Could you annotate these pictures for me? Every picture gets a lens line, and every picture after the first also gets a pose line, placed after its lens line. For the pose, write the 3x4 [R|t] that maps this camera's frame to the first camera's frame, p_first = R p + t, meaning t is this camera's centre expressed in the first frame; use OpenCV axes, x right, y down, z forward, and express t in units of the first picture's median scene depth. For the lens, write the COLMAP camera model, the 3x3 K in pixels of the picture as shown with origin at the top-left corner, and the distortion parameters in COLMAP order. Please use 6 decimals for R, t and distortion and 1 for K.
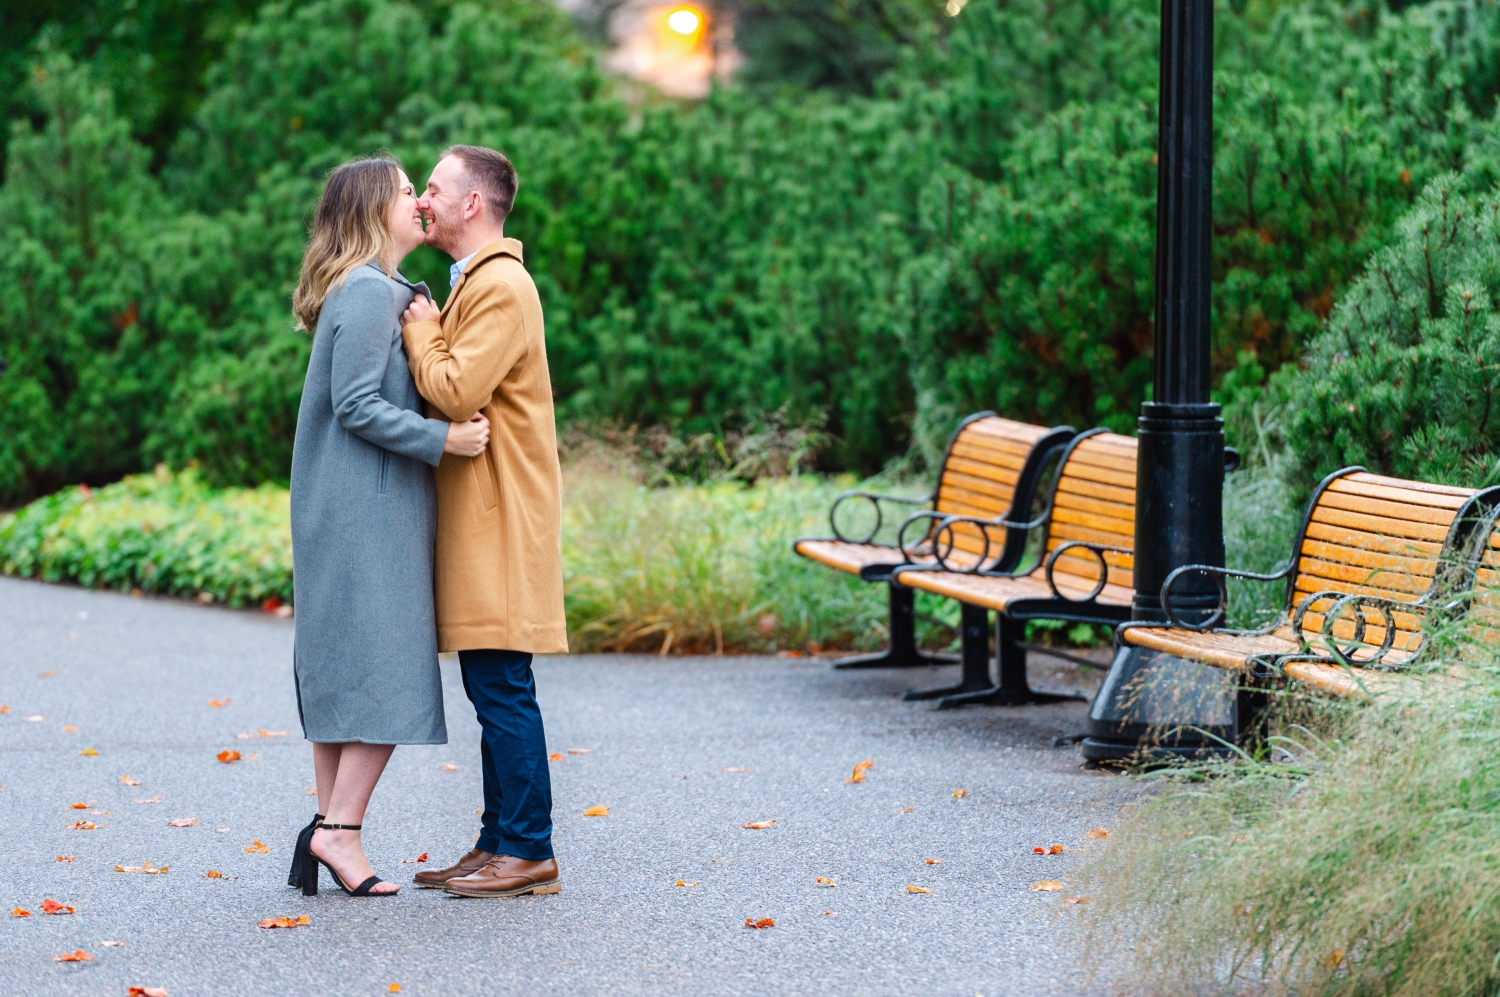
lens RADIAL K [[3340.5, 0, 750.0], [0, 3340.5, 498.5], [0, 0, 1]] dist [-0.002939, -0.161691]
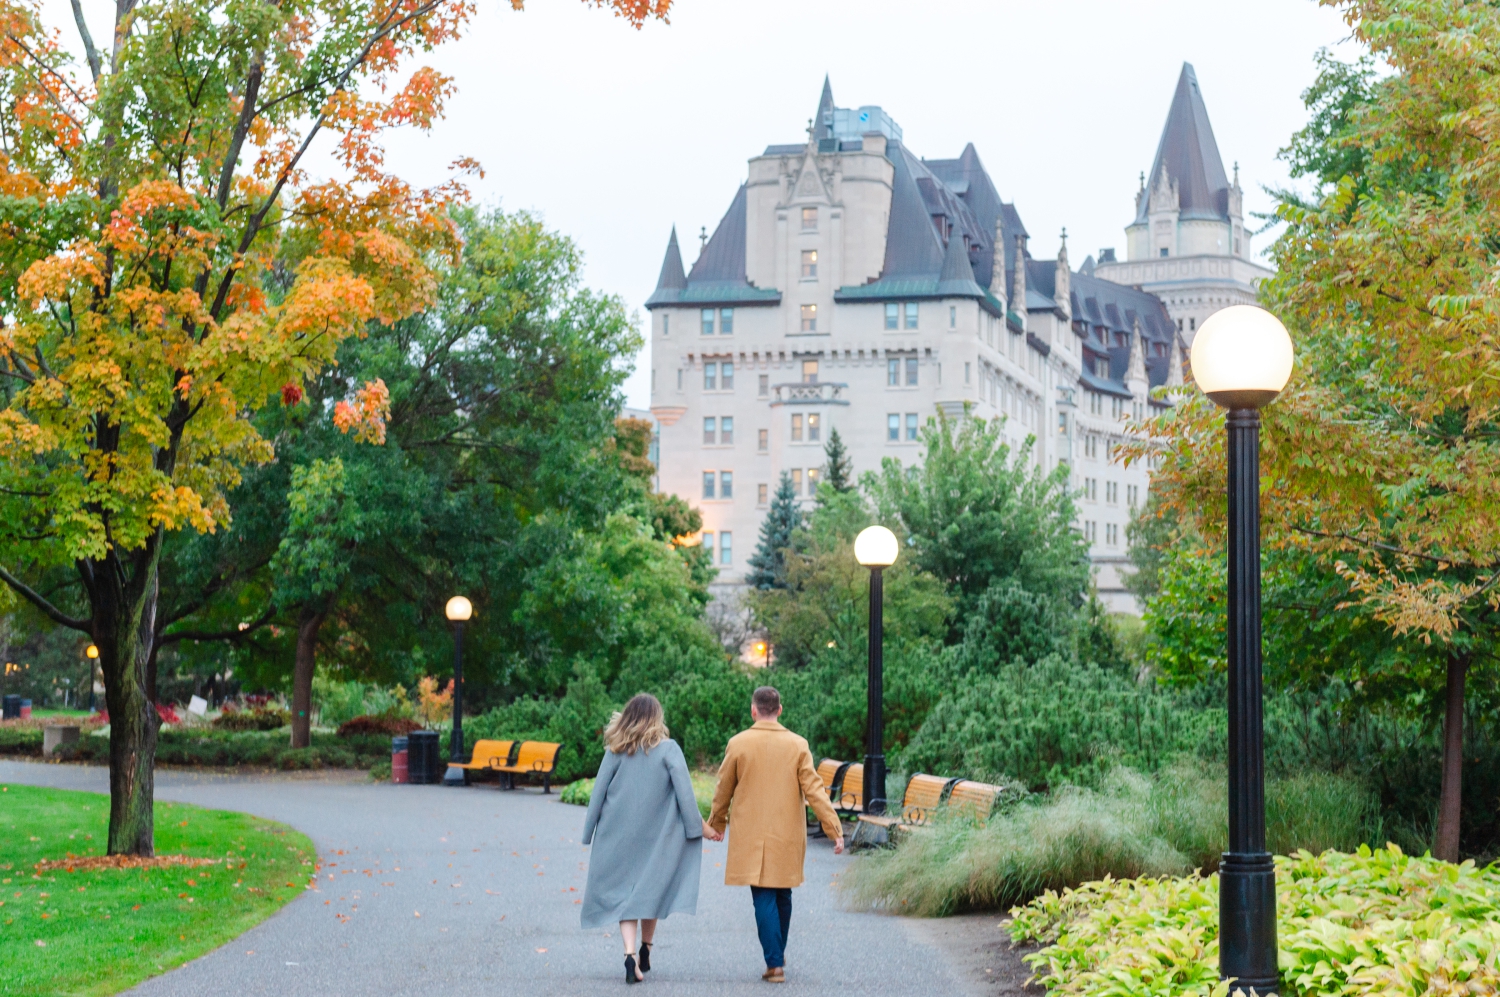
lens RADIAL K [[3340.5, 0, 750.0], [0, 3340.5, 498.5], [0, 0, 1]] dist [-0.002939, -0.161691]
pose [[0.987026, -0.007491, -0.160387, 0.579195], [-0.013833, 0.991229, -0.131426, 0.175253], [0.159965, 0.131939, 0.978265, -2.648679]]
